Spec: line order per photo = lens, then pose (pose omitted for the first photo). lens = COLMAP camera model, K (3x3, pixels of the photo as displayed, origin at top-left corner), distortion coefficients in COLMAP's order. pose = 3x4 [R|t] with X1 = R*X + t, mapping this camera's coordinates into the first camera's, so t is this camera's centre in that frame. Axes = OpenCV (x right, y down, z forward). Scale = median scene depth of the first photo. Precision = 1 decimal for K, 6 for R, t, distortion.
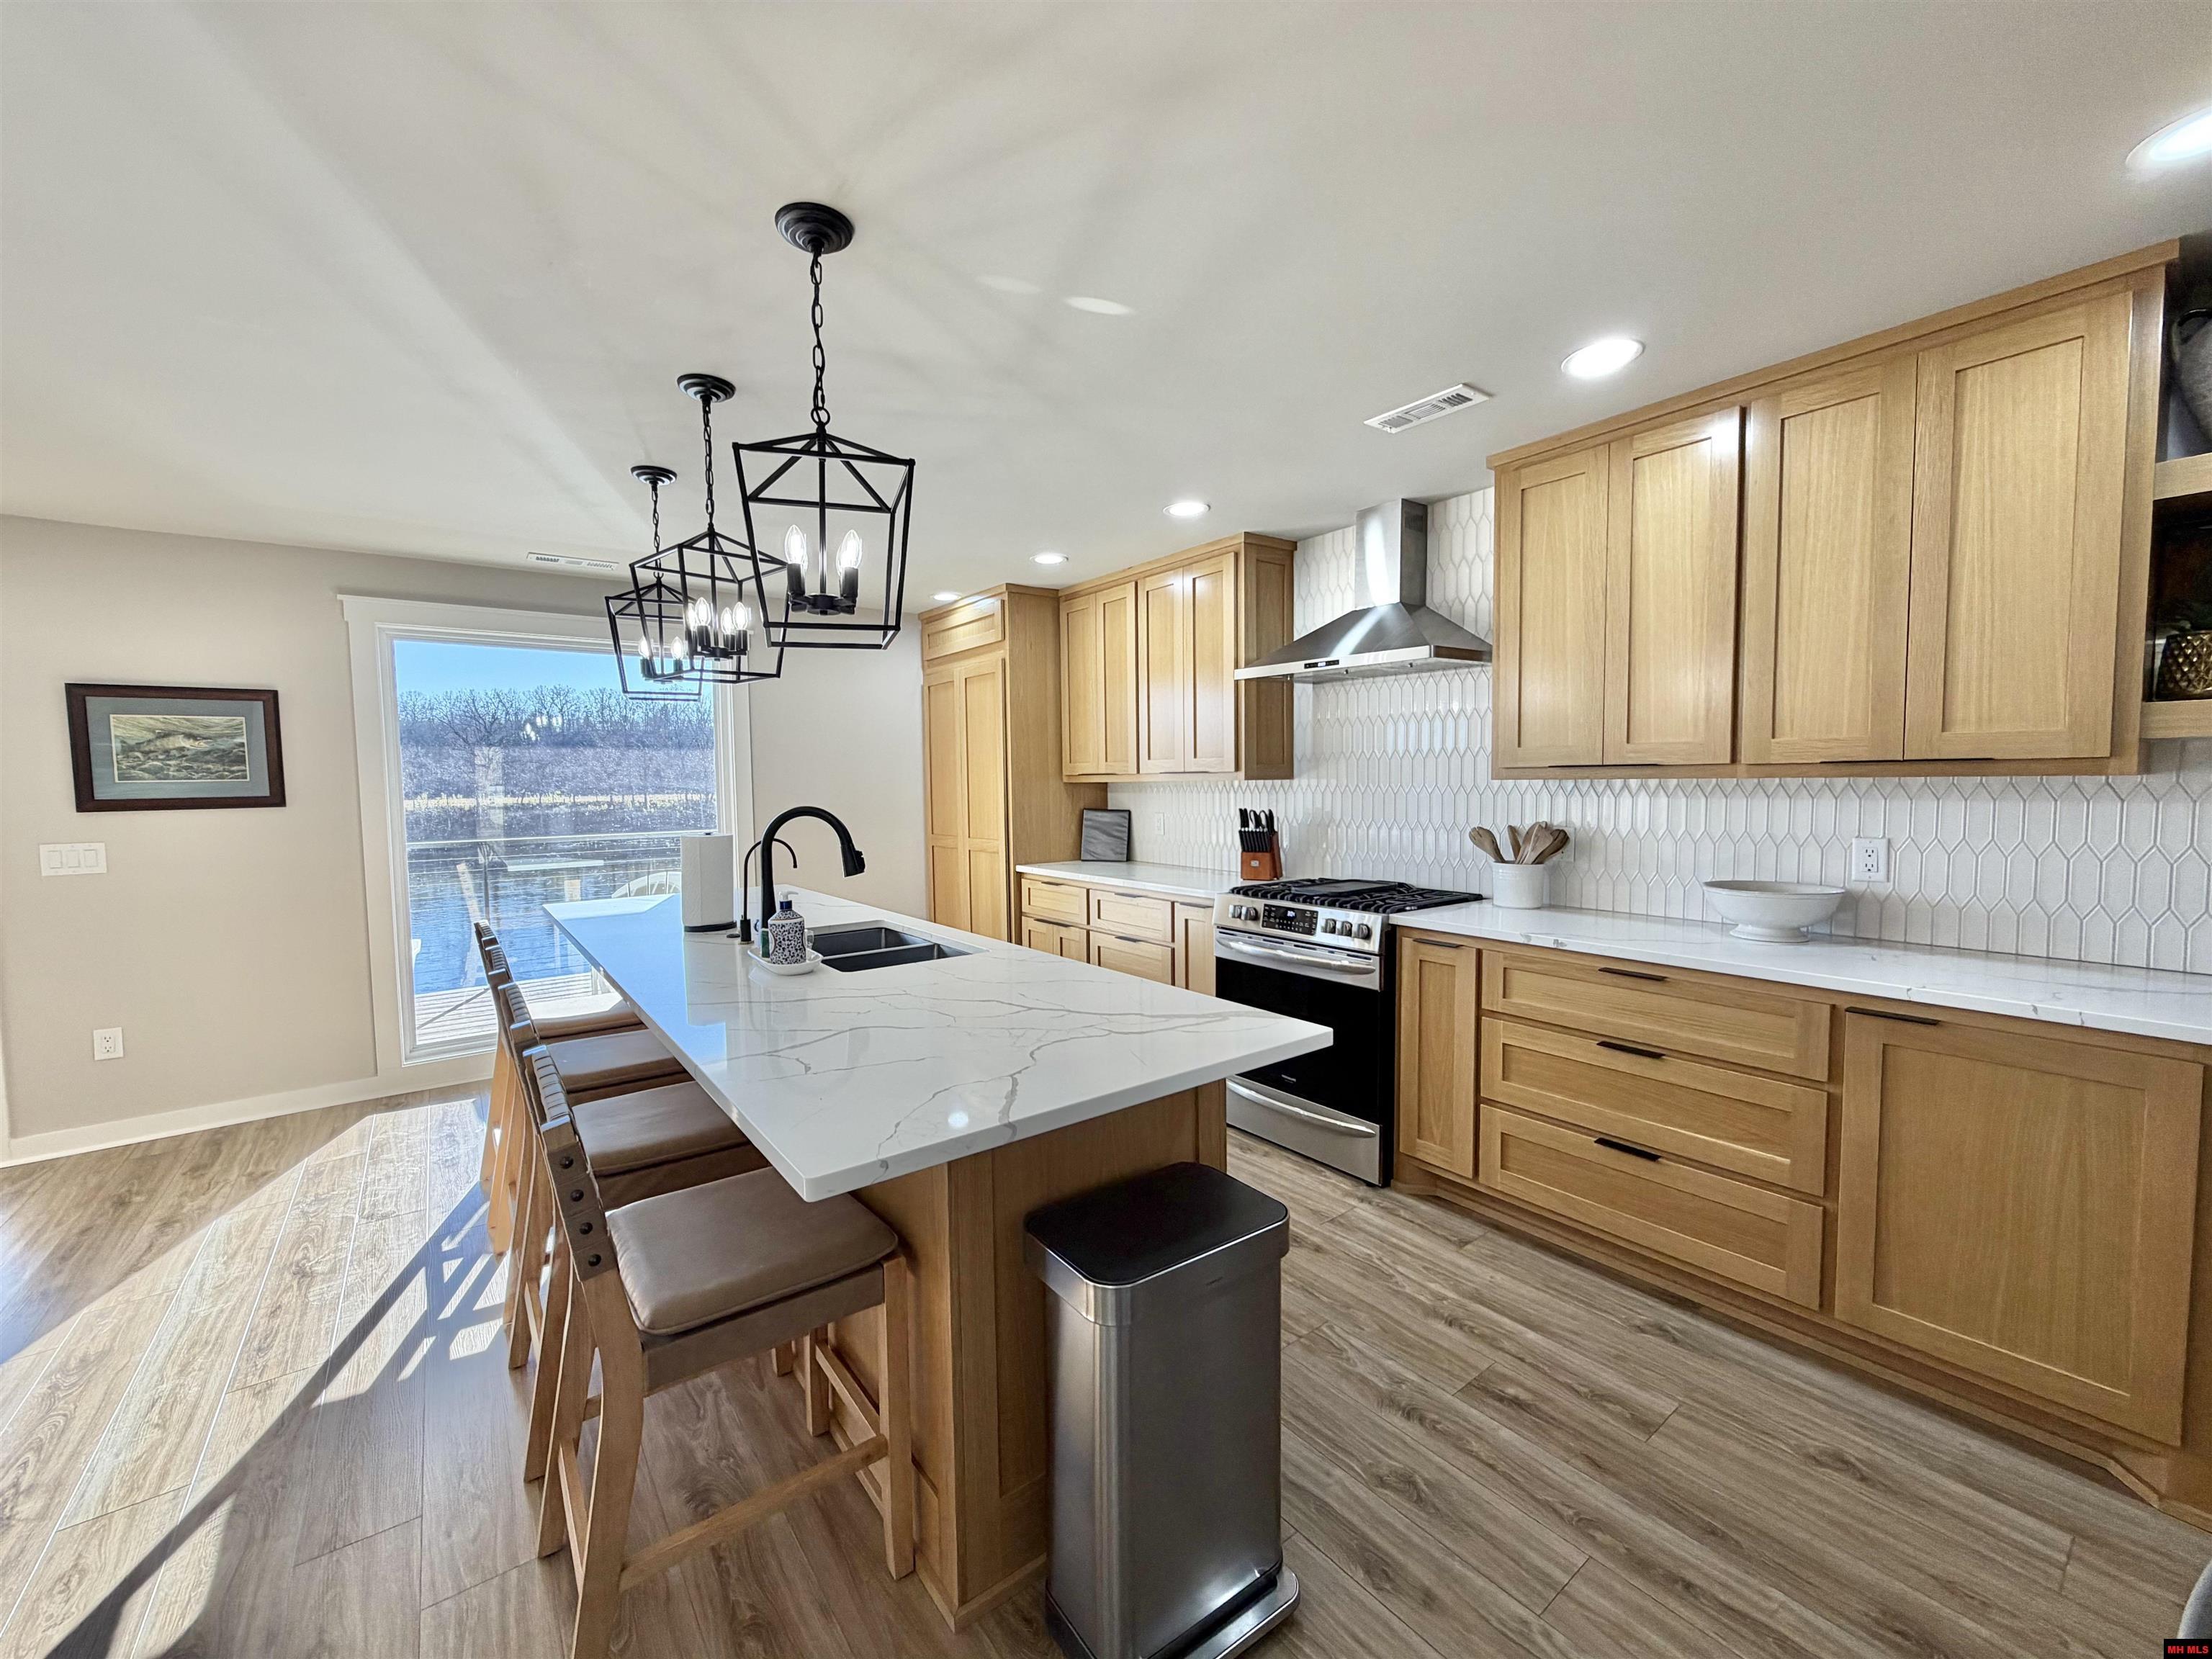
lens RADIAL K [[885.5, 0, 1087.1], [0, 885.5, 829.3], [0, 0, 1]] dist [-0.002621, 0.000057]
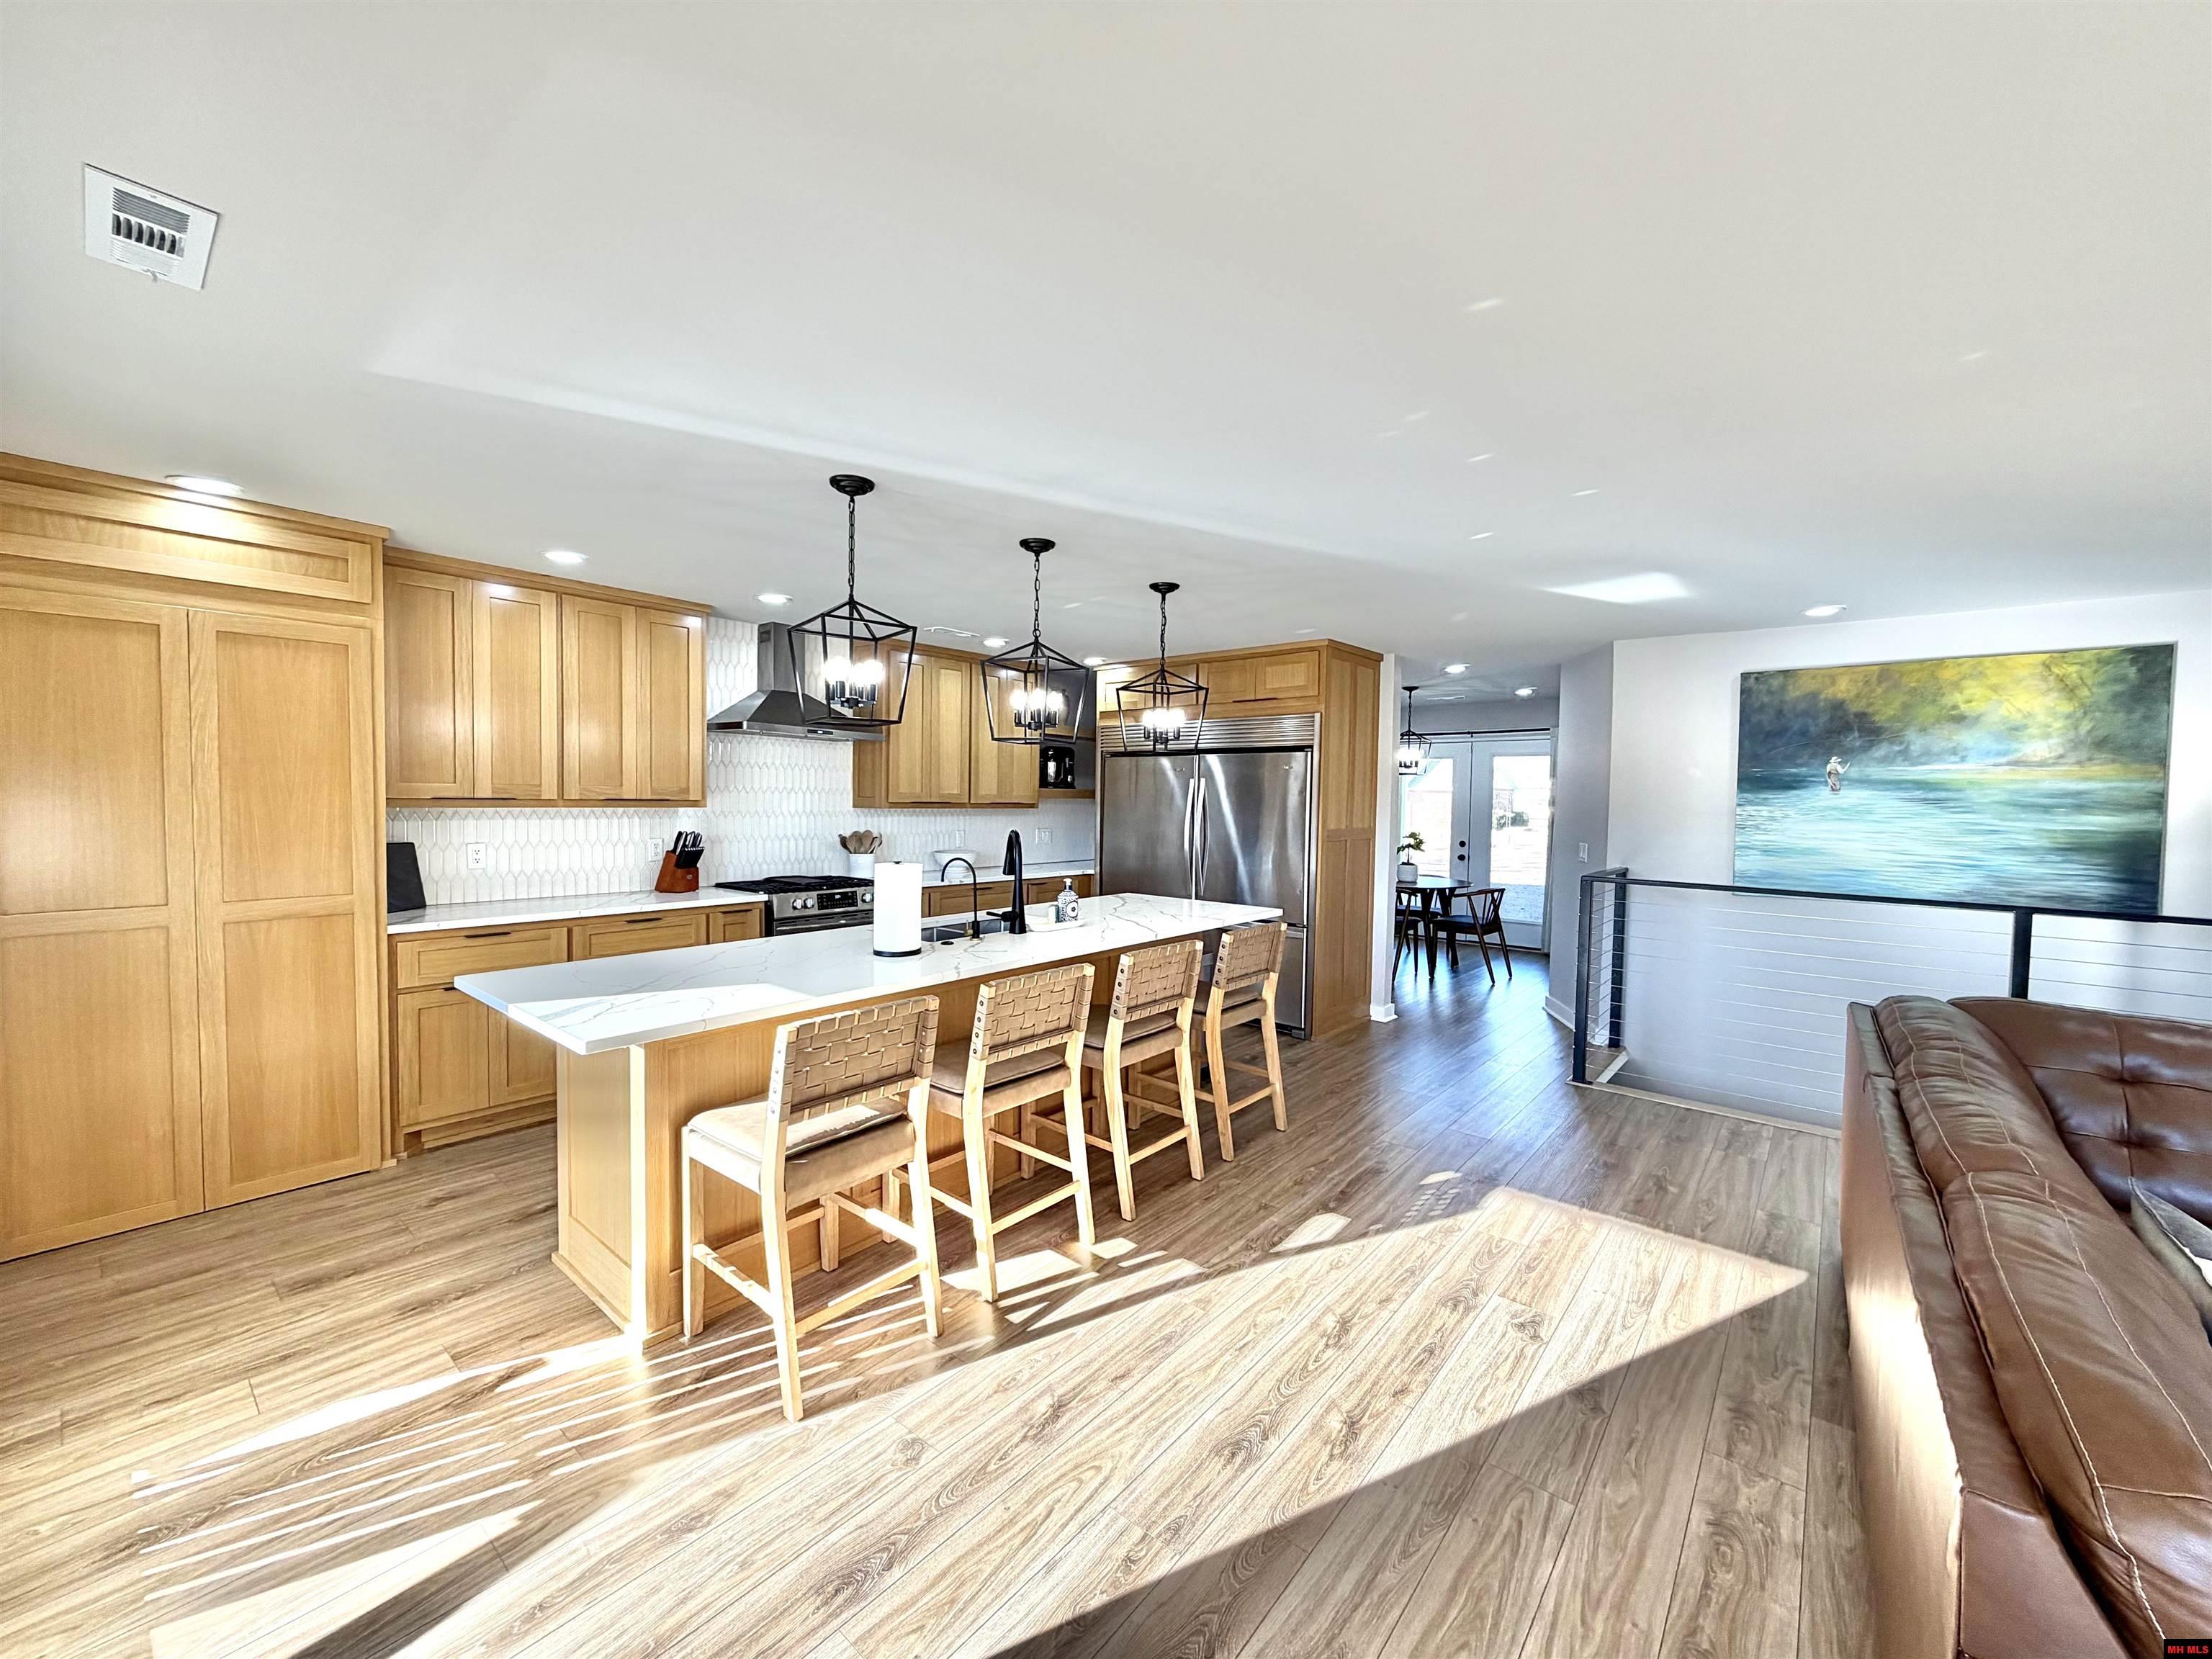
lens RADIAL K [[877.9, 0, 1098.3], [0, 877.9, 828.2], [0, 0, 1]] dist [0.000828, -0.000079]
pose [[-0.225474, -0.025685, 0.973911, -2.274158], [0.047397, 0.998180, 0.037298, -0.092767], [-0.973096, 0.054570, -0.223846, 1.507739]]
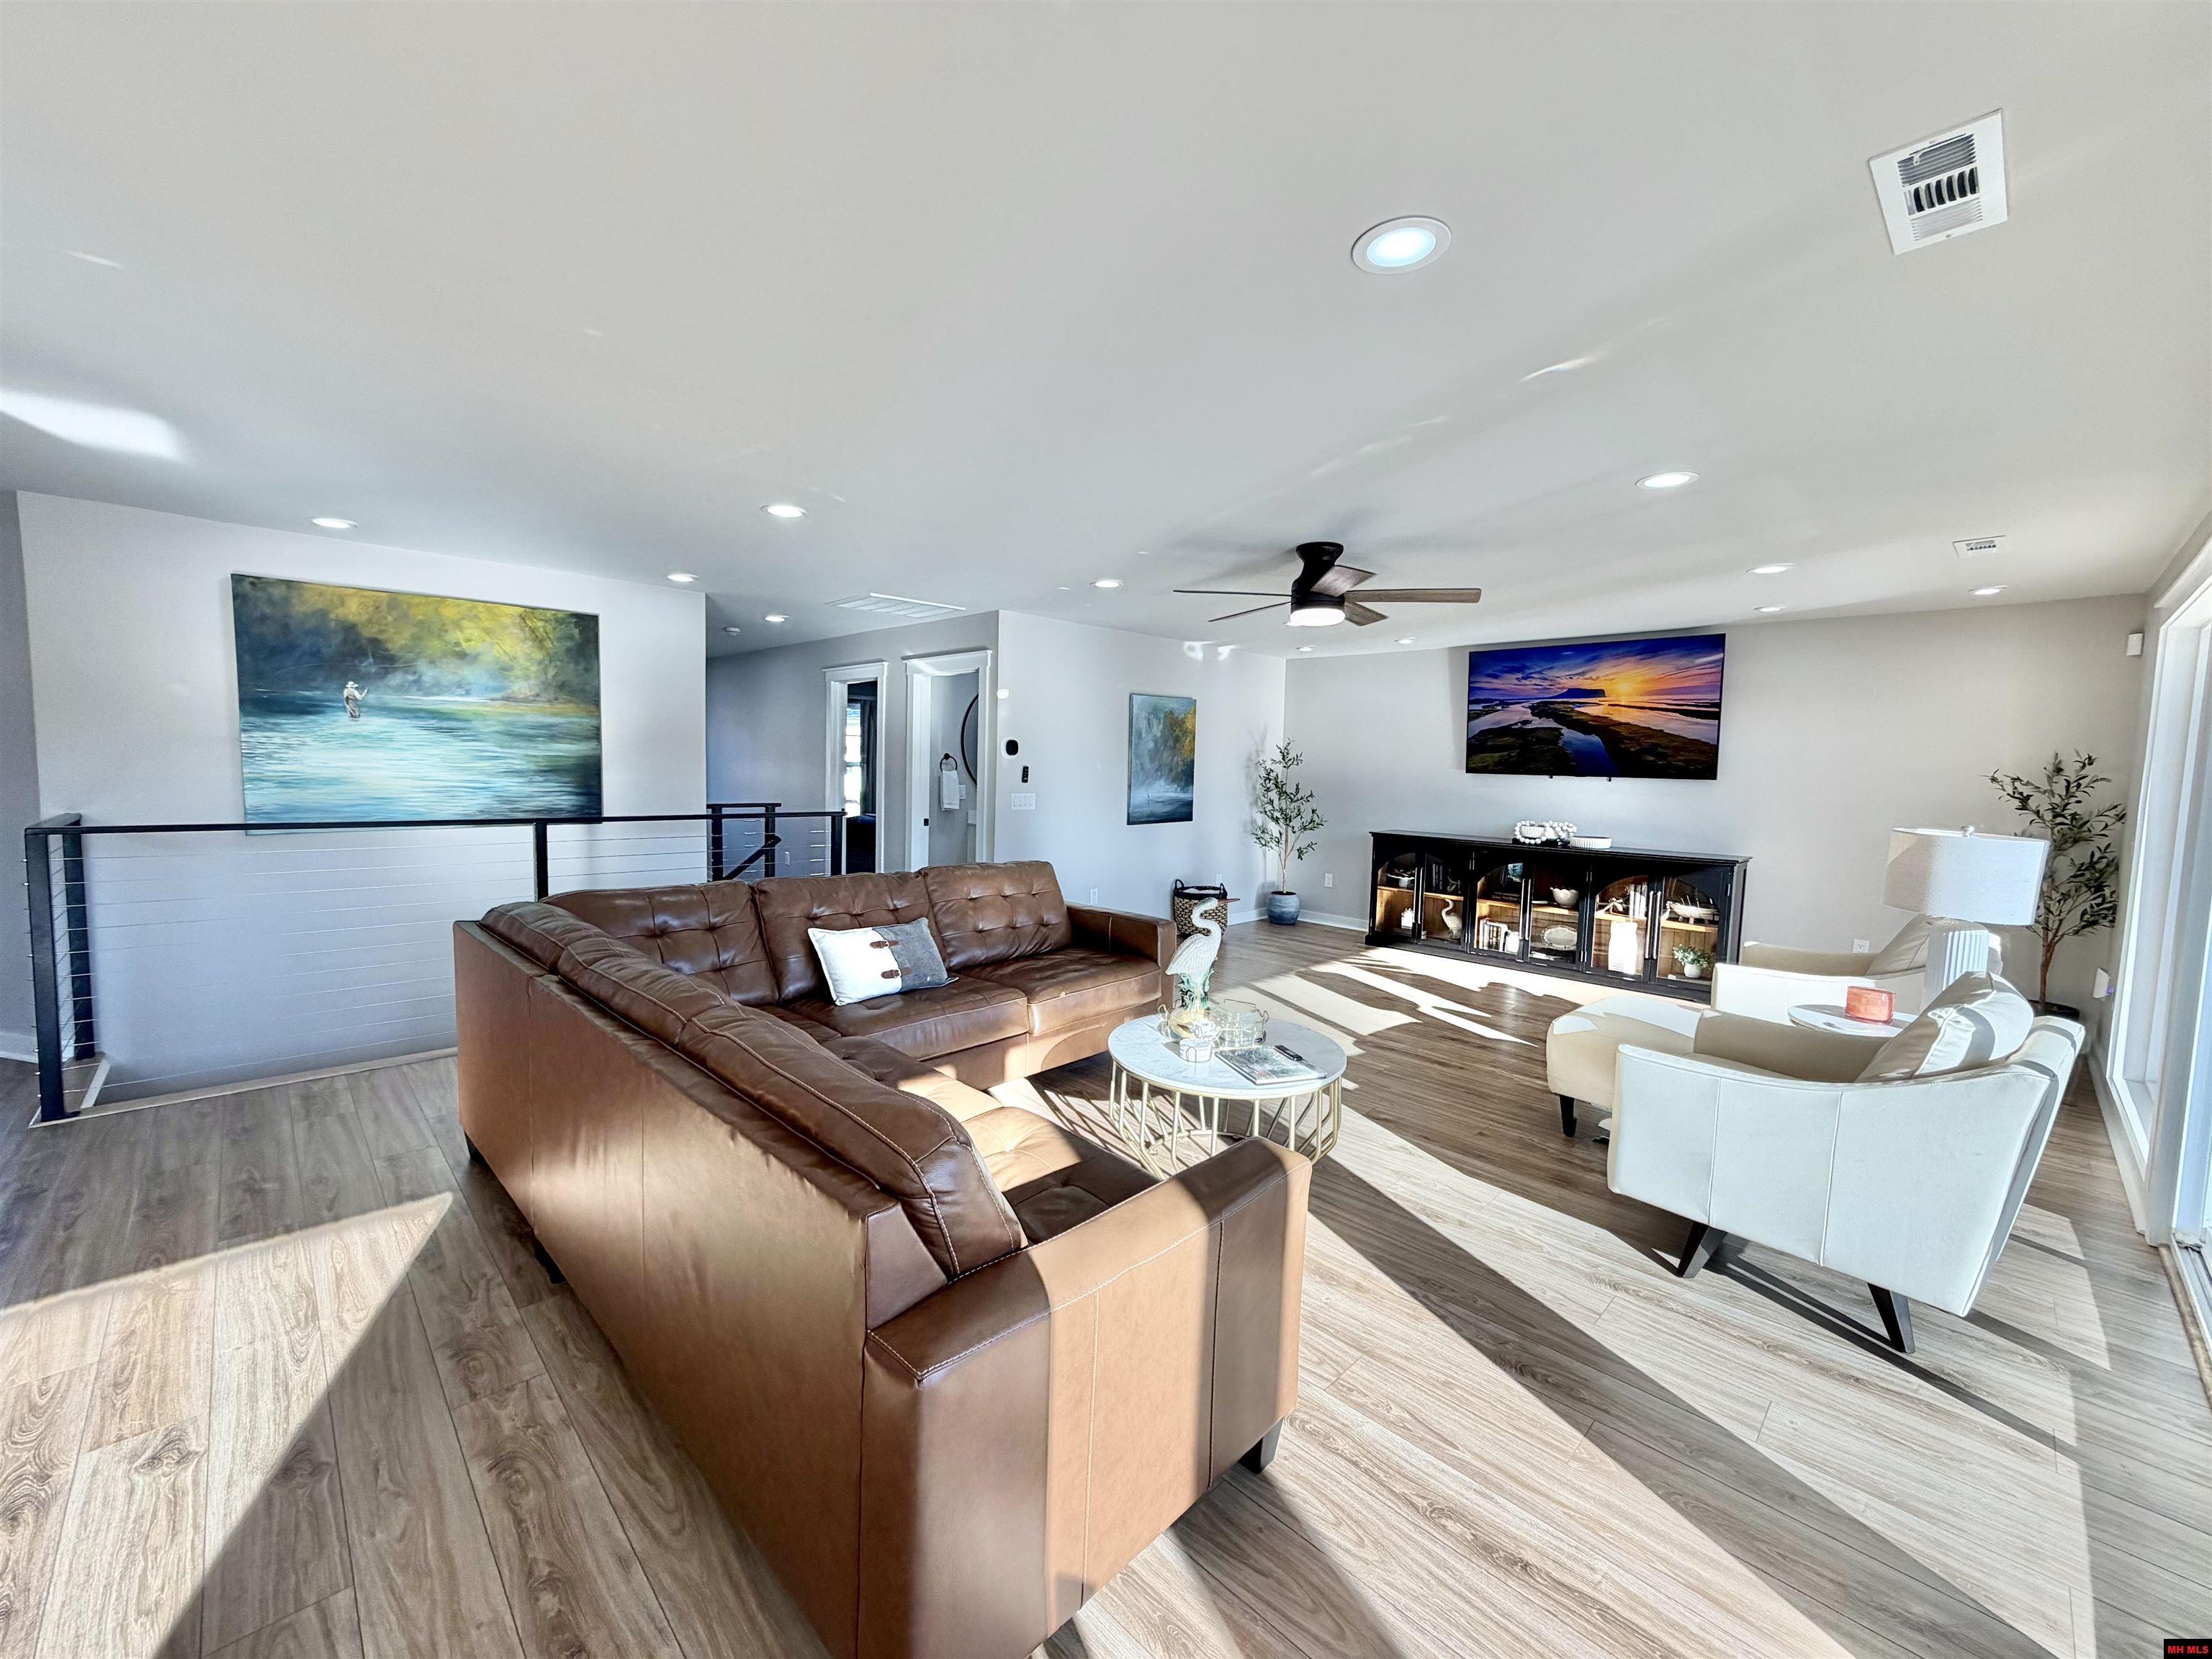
lens RADIAL K [[877.9, 0, 1098.3], [0, 877.9, 828.2], [0, 0, 1]] dist [0.000828, -0.000079]
pose [[-0.991370, 0.000356, -0.131093, -2.030182], [-0.017958, 0.990200, 0.138496, -0.076281], [0.129857, 0.139655, -0.981648, 1.580179]]
